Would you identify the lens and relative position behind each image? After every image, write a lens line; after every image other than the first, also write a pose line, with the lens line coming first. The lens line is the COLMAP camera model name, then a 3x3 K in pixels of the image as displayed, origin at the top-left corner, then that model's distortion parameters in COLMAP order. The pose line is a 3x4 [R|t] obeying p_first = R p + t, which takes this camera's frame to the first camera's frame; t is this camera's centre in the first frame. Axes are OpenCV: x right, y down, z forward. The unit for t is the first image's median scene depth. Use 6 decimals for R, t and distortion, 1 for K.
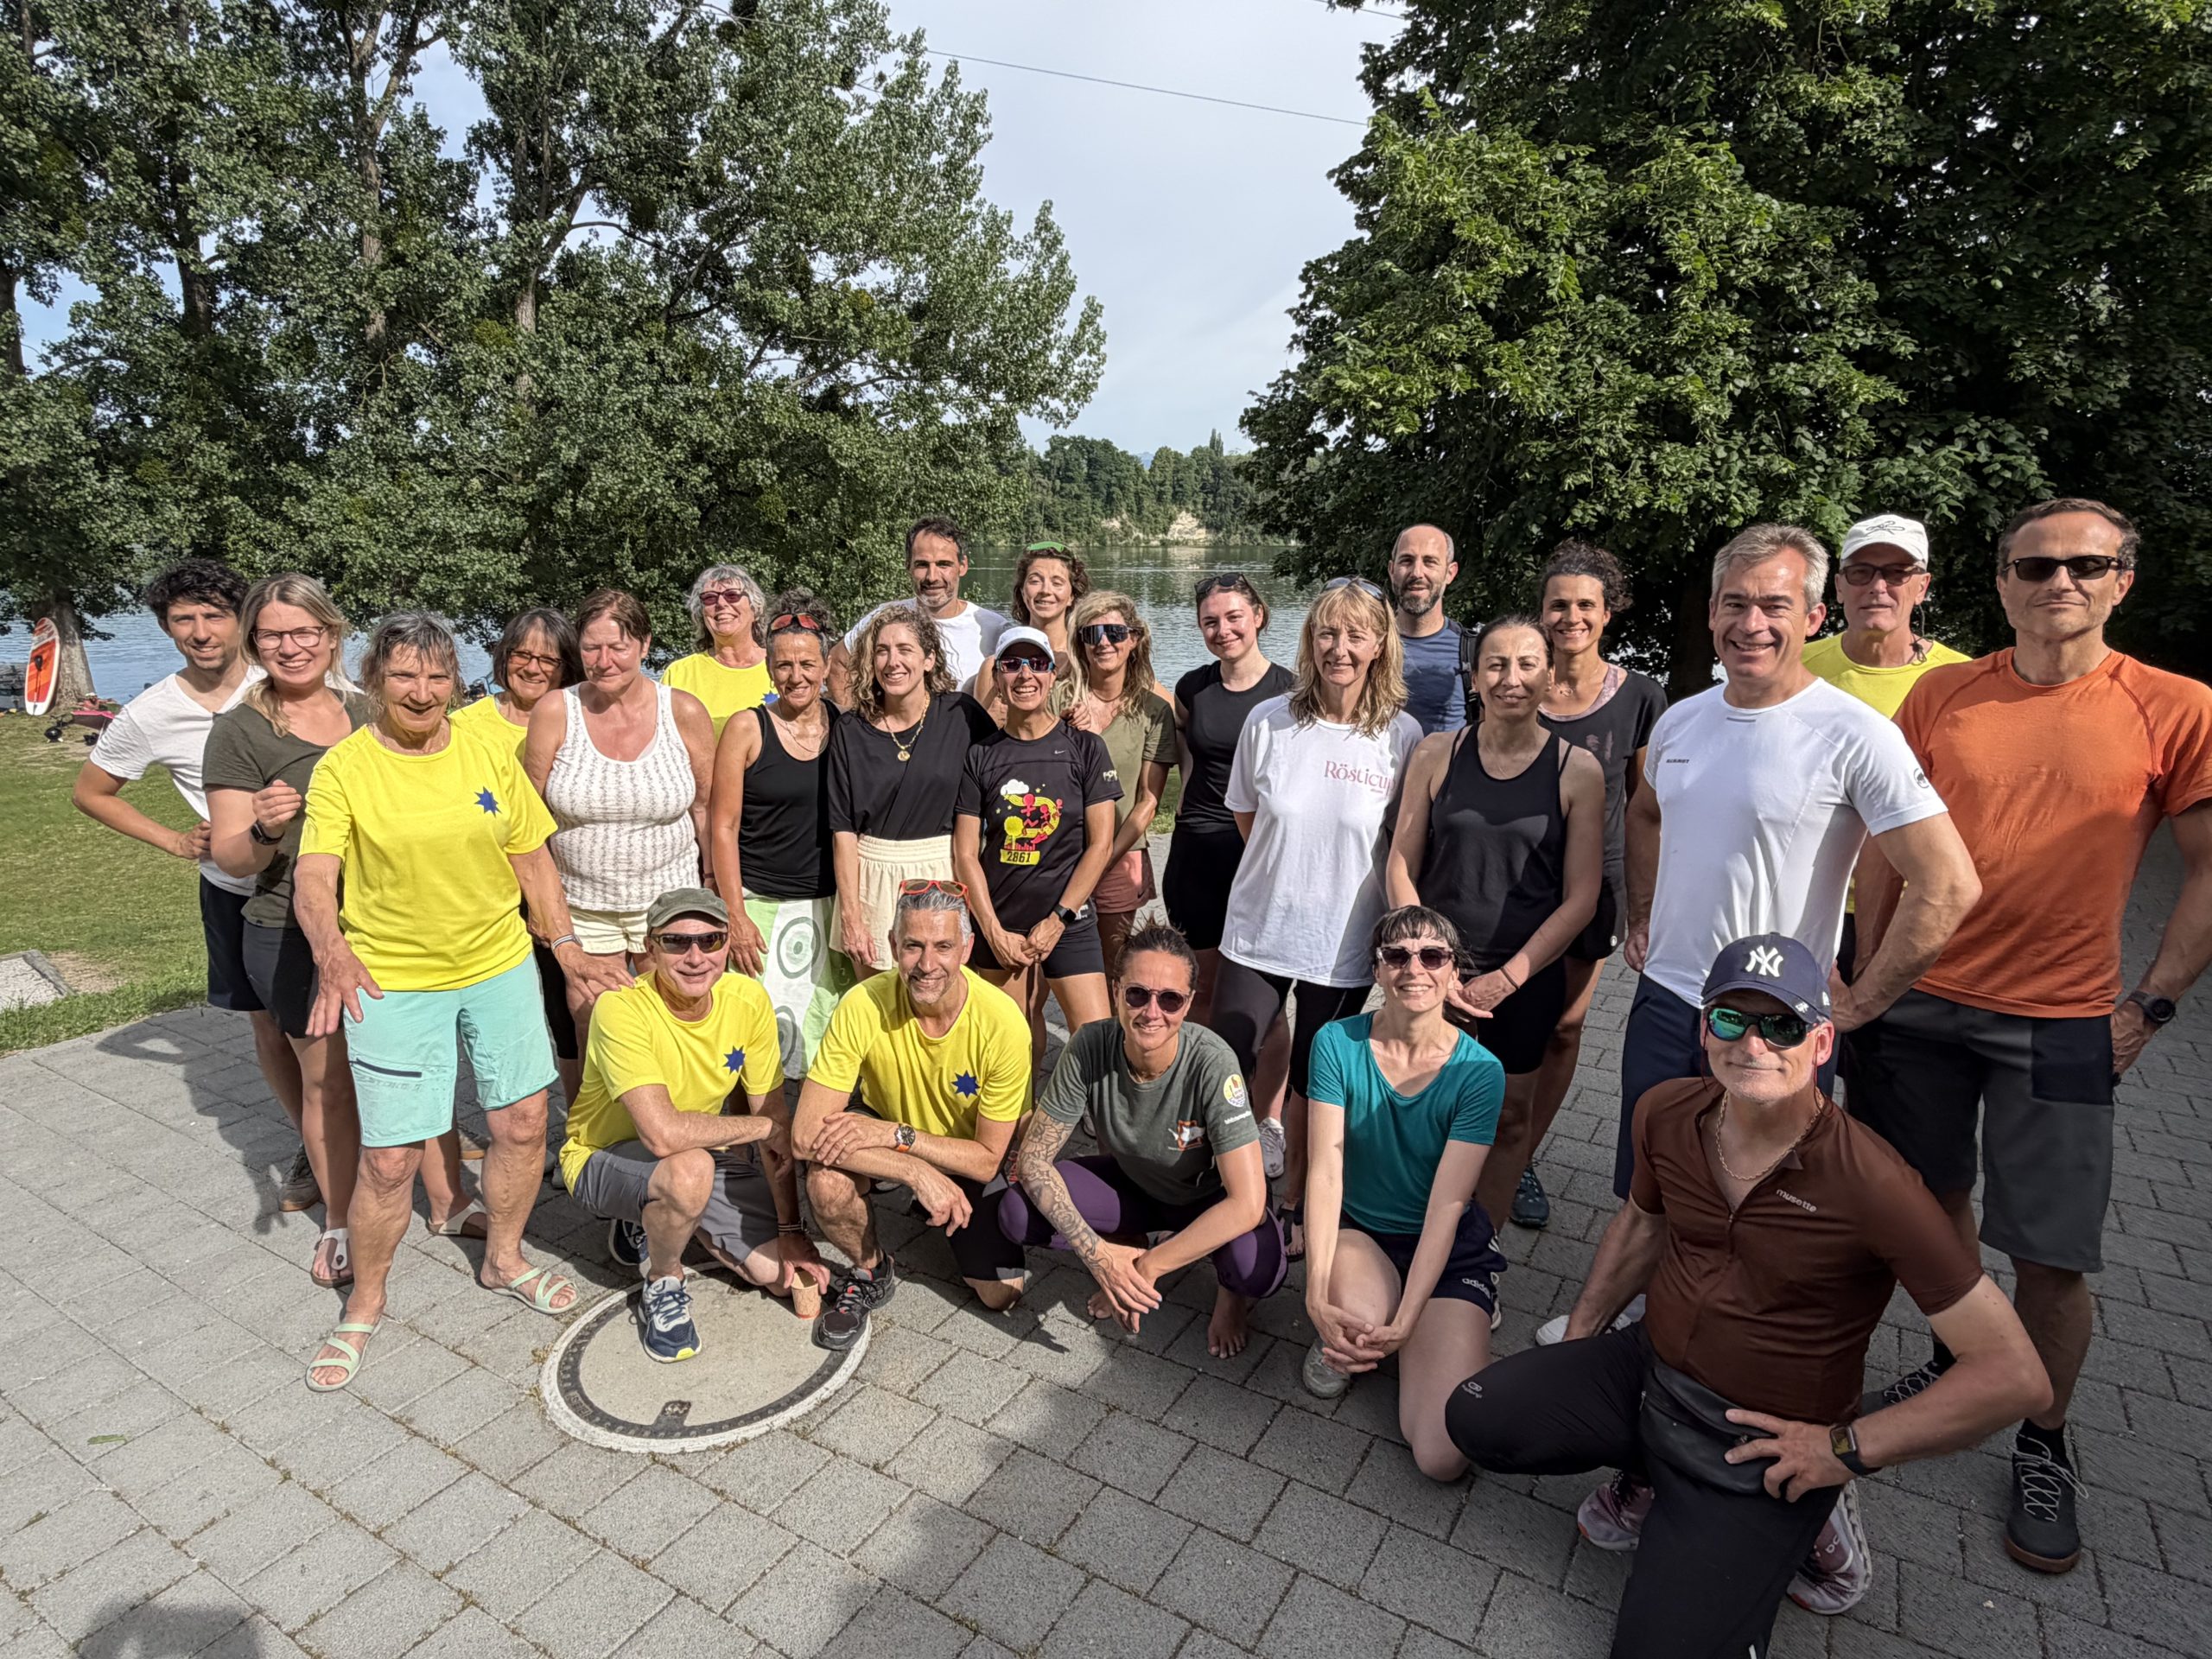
lens RADIAL K [[1282.3, 0, 1090.2], [0, 1282.3, 817.6], [0, 0, 1]] dist [-0.015812, 0.004858]
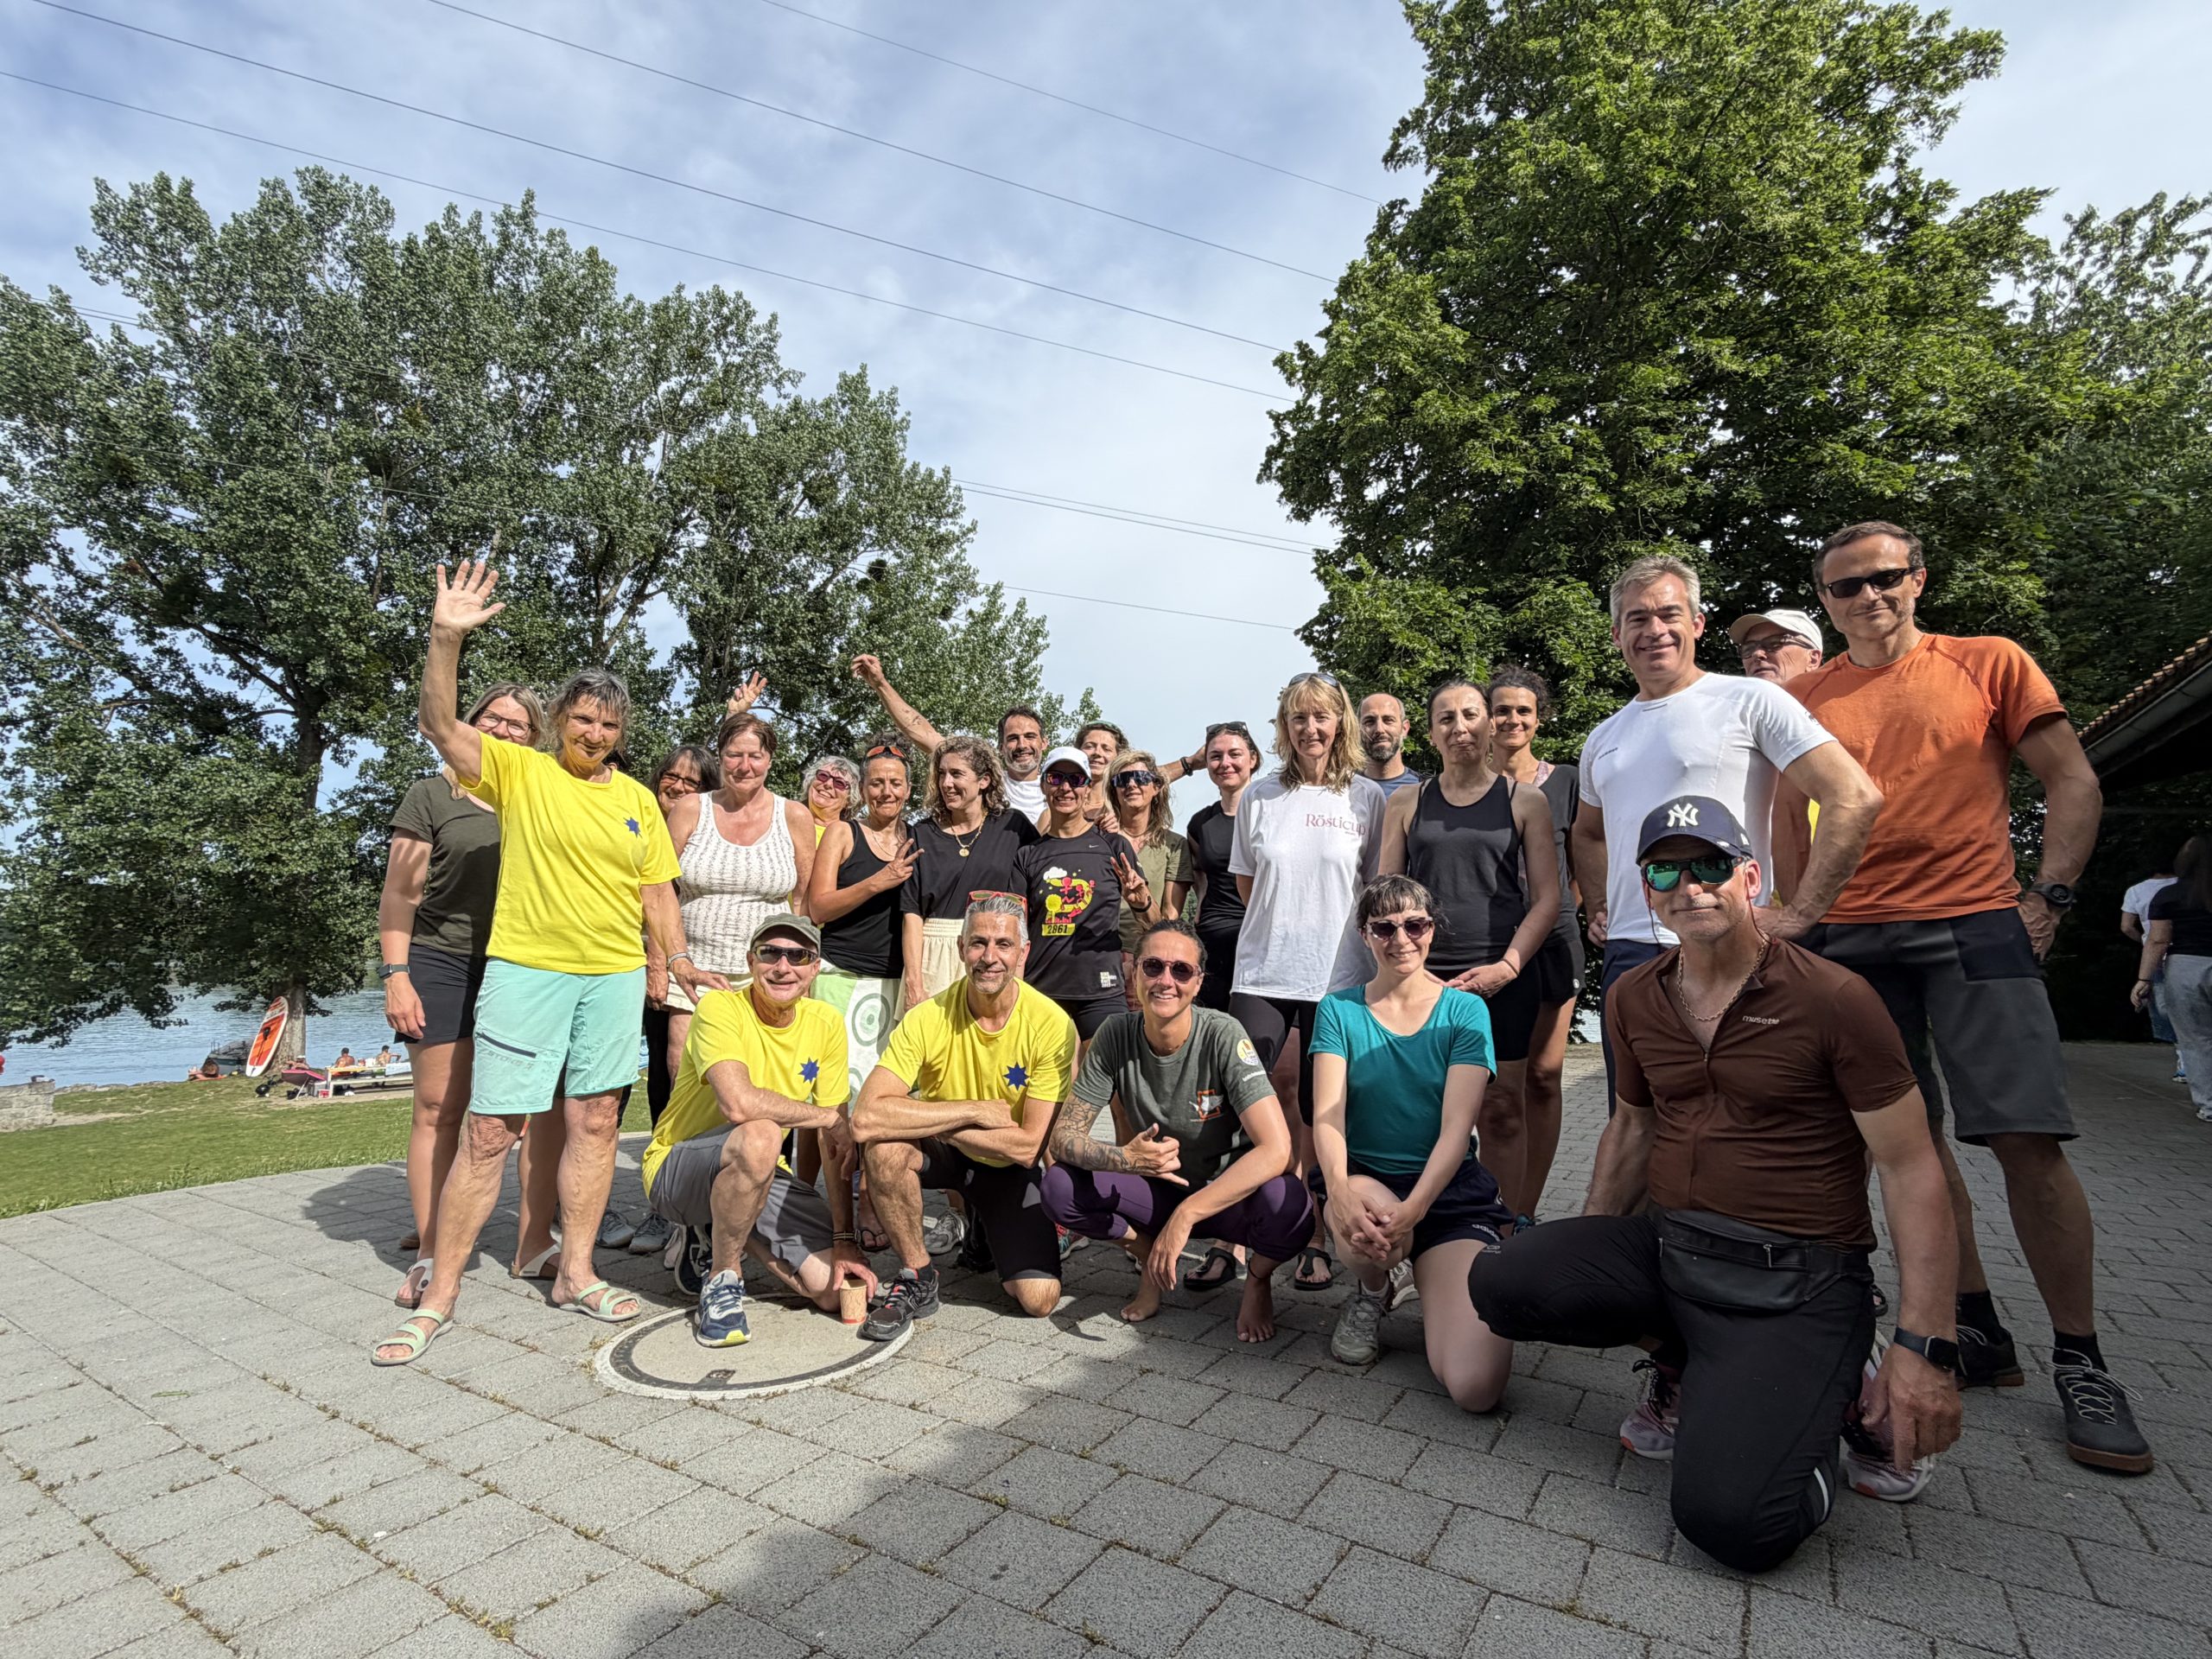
lens RADIAL K [[1053.5, 0, 1098.0], [0, 1053.5, 824.7], [0, 0, 1]] dist [-0.010024, 0.001499]
pose [[0.999616, -0.012472, -0.024750, 0.001792], [0.002974, 0.936145, -0.351600, 0.106481], [0.027554, 0.351392, 0.935823, 0.018734]]
